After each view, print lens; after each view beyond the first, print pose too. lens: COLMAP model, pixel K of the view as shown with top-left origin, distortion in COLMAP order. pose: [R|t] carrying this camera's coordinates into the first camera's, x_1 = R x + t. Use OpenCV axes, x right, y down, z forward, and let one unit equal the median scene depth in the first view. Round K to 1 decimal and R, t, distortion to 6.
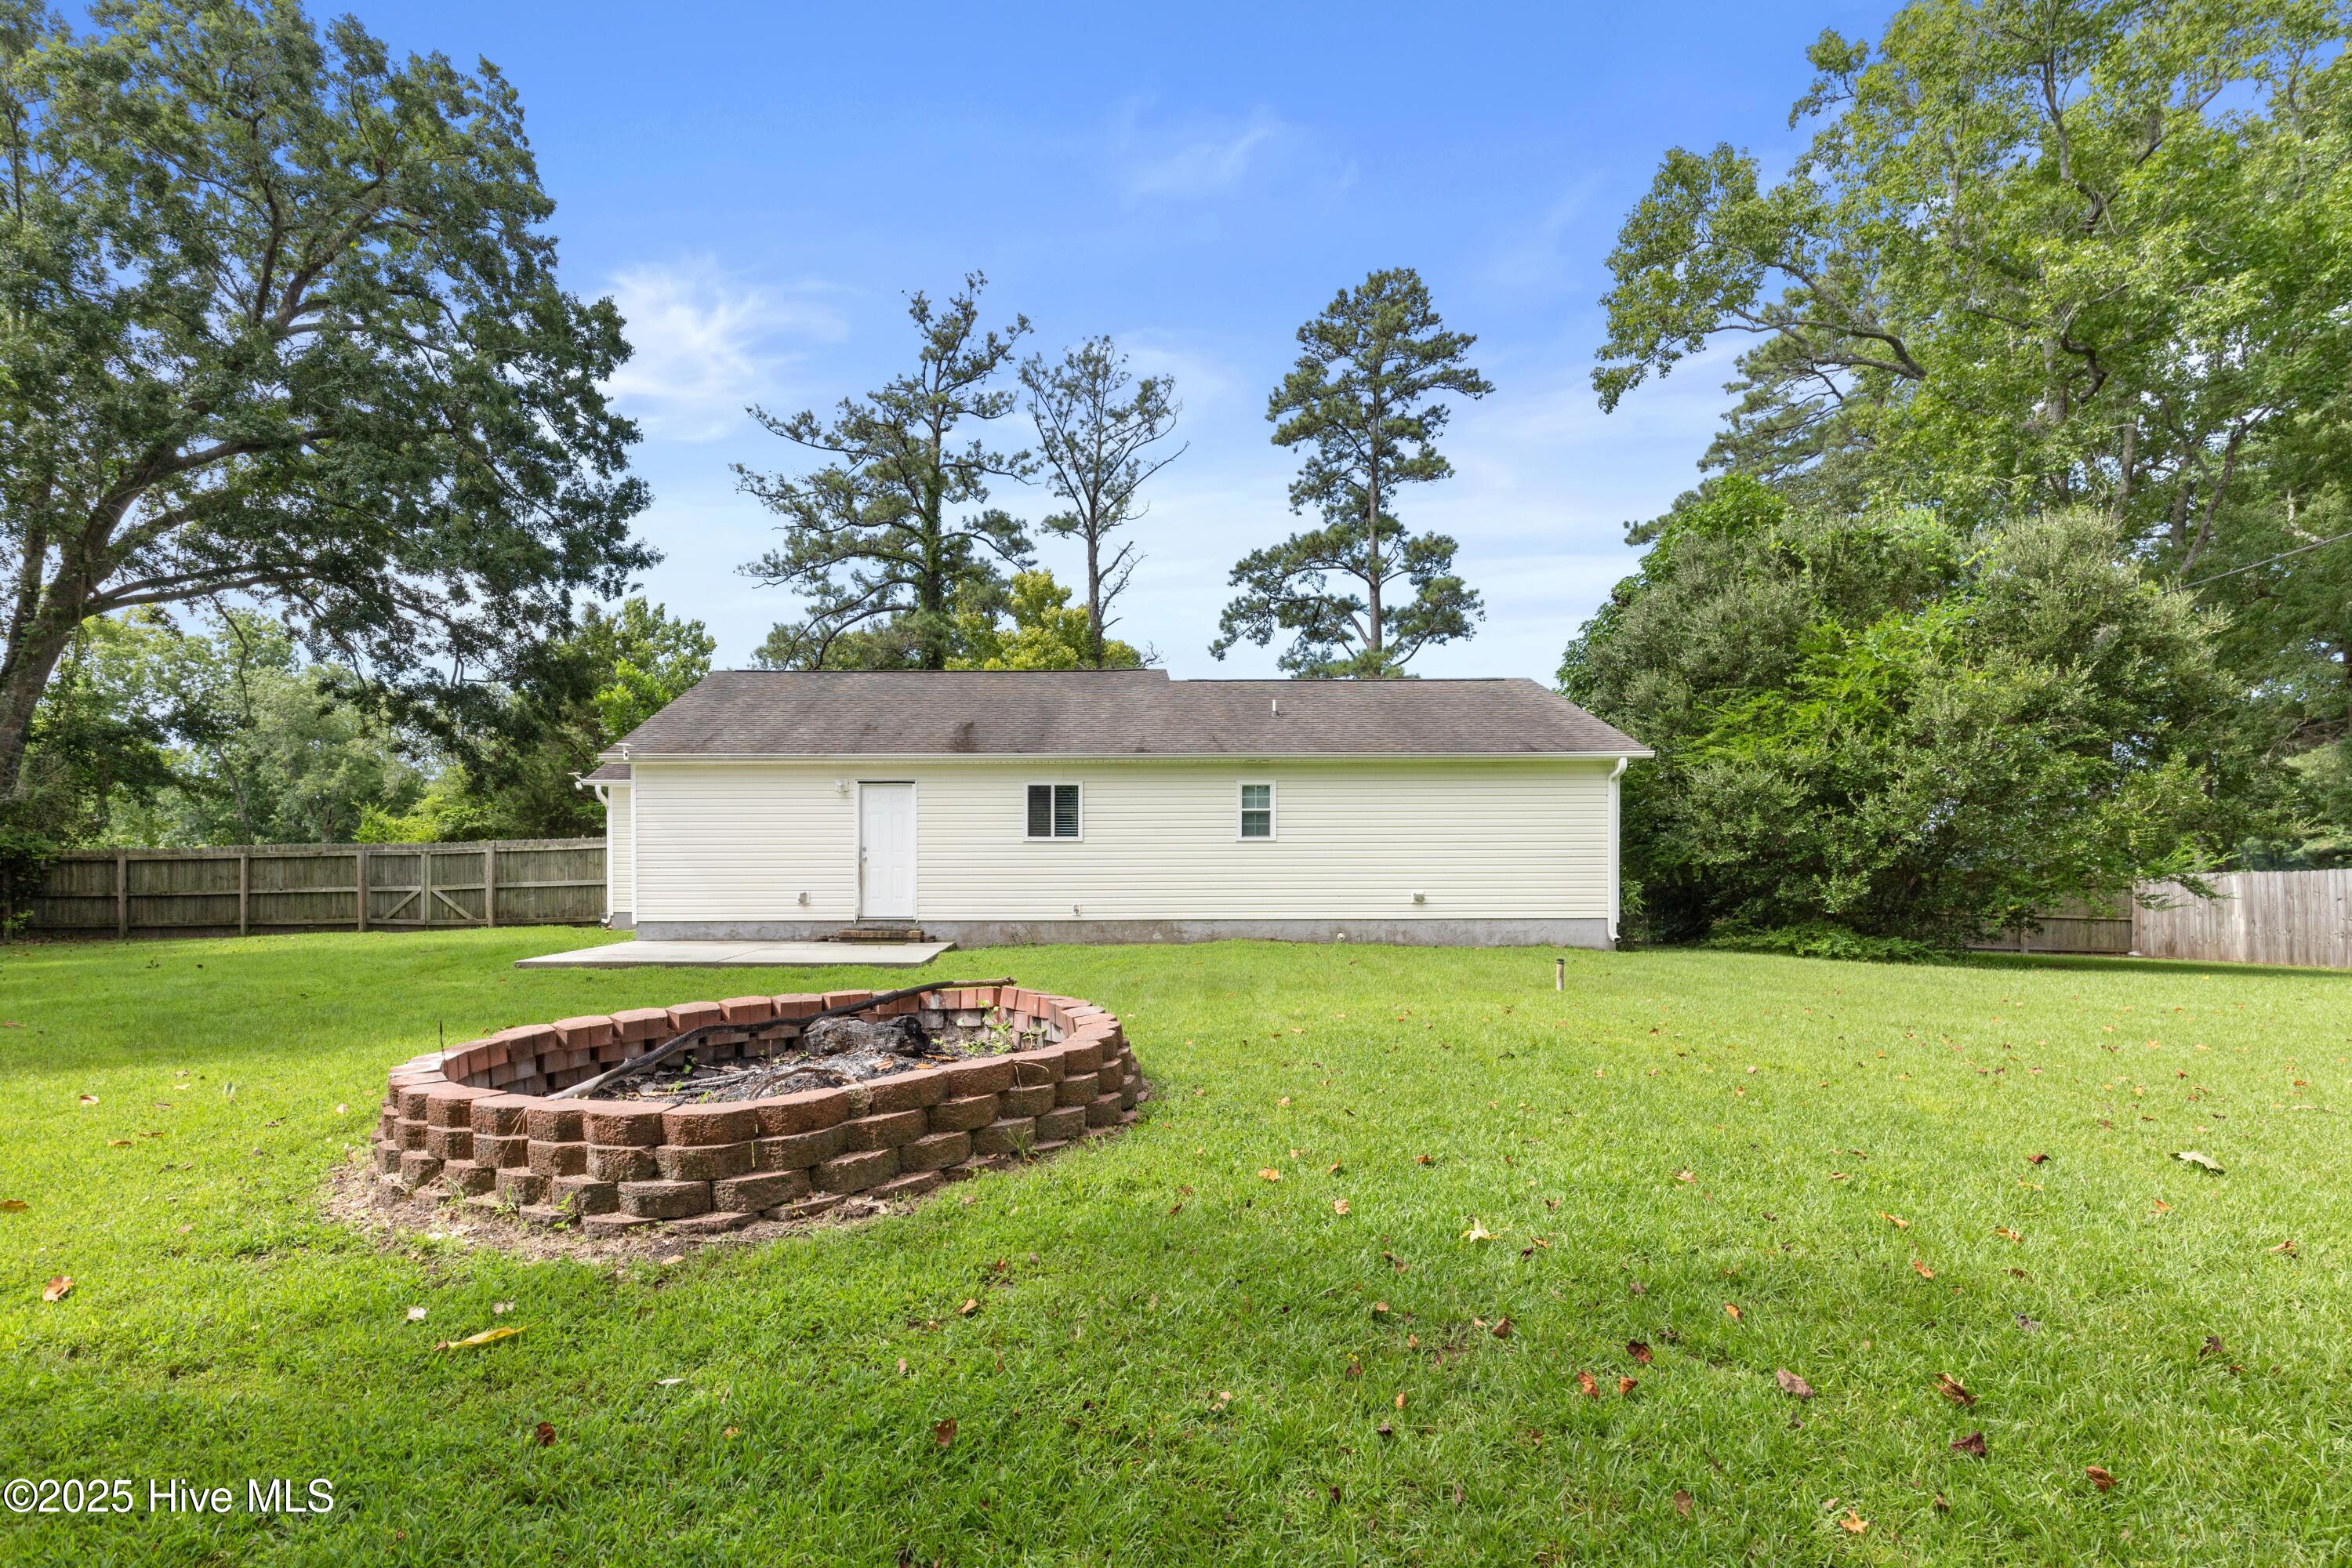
lens RADIAL K [[1236.8, 0, 1175.0], [0, 1236.8, 895.0], [0, 0, 1]] dist [0.003696, 0.000006]
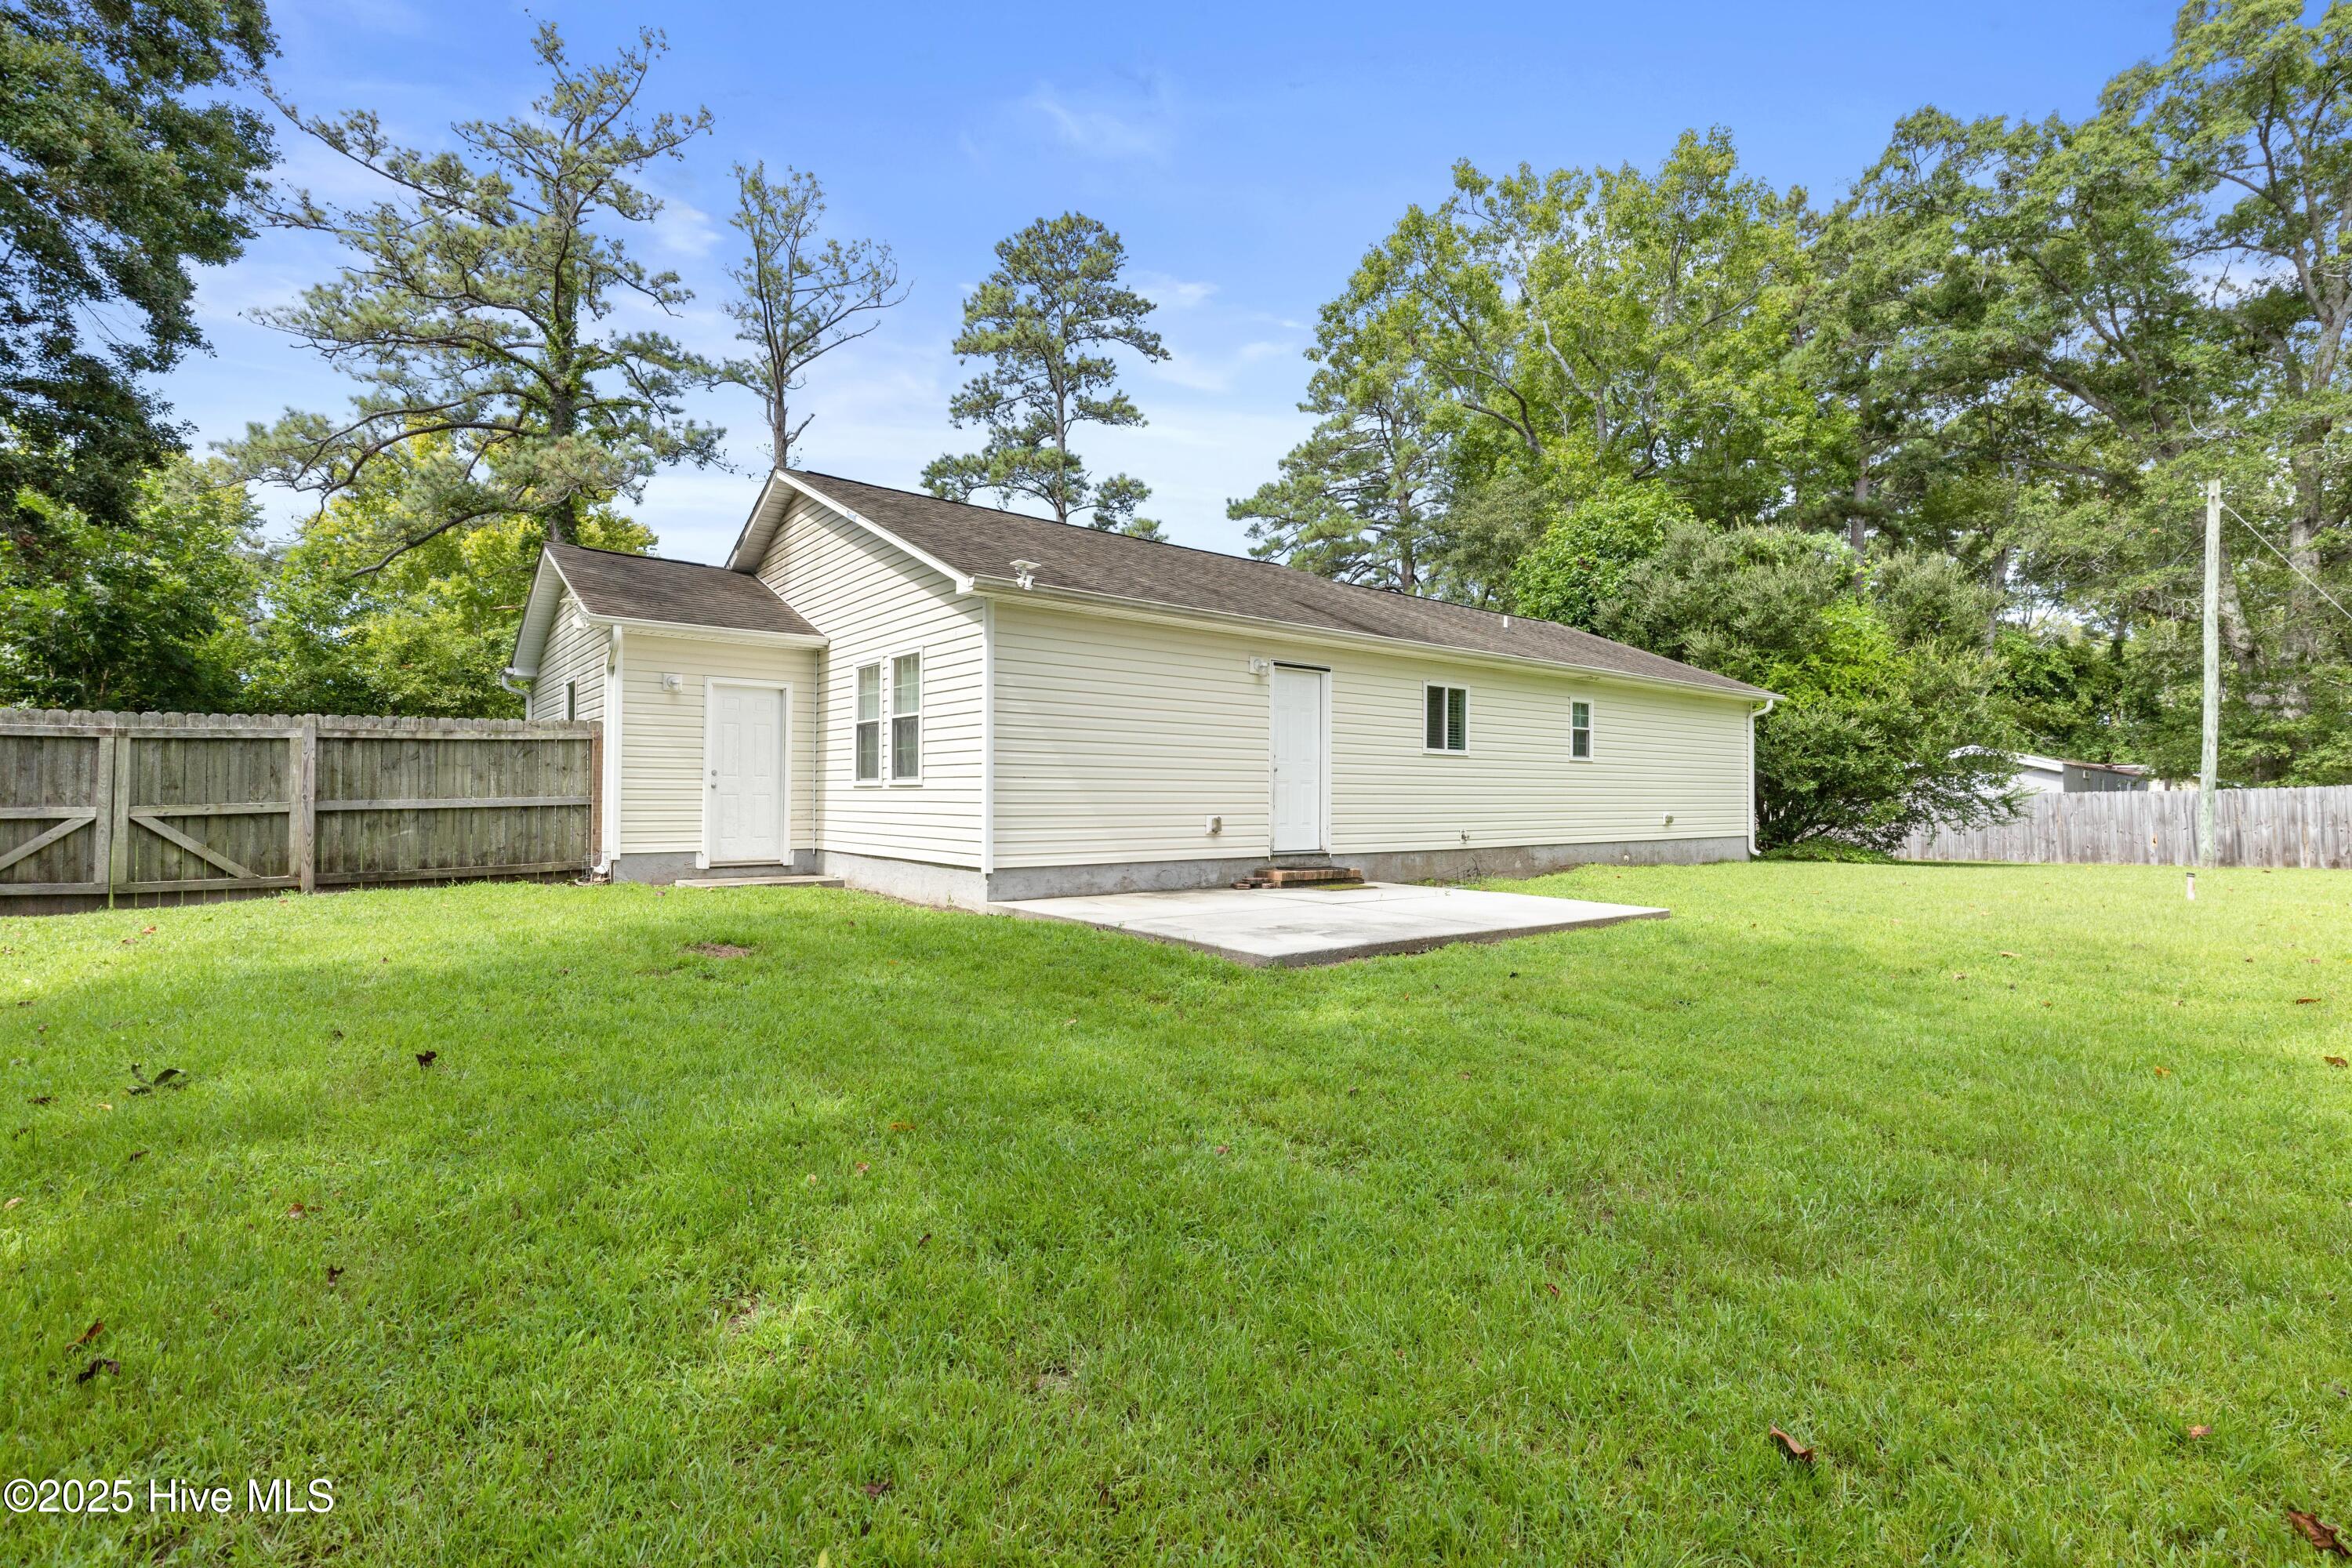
lens RADIAL K [[1057.4, 0, 1185.5], [0, 1057.4, 784.5], [0, 0, 1]] dist [-0.000144, -0.000755]
pose [[0.760153, 0.013493, 0.649604, -0.383044], [0.002633, 0.999712, -0.023846, -0.003650], [-0.649738, 0.019837, 0.759899, 0.311833]]
